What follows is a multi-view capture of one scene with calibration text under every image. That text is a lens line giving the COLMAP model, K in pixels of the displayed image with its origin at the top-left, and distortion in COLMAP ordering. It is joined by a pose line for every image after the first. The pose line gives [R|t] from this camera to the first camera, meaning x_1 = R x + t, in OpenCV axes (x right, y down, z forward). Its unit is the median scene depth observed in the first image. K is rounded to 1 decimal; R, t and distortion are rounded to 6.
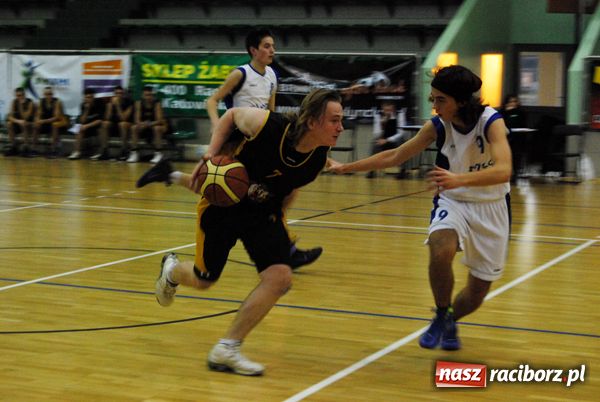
lens RADIAL K [[1391.1, 0, 300.0], [0, 1391.1, 201.0], [0, 0, 1]] dist [-0.030834, -0.394081]
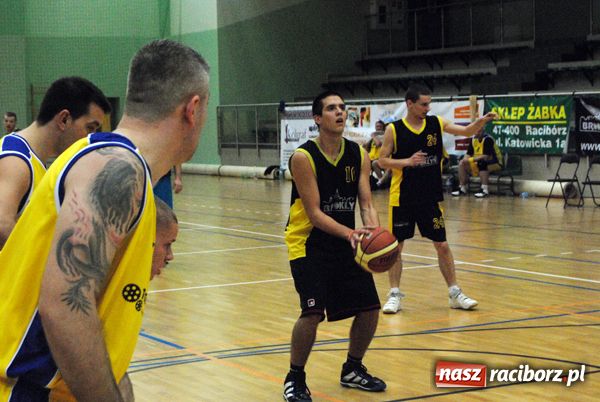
lens RADIAL K [[1391.1, 0, 300.0], [0, 1391.1, 201.0], [0, 0, 1]] dist [-0.030834, -0.394081]
pose [[0.798756, 0.000243, -0.601654, 0.434753], [-0.013654, 0.999750, -0.017723, -0.002708], [0.601499, 0.022371, 0.798560, 0.029131]]
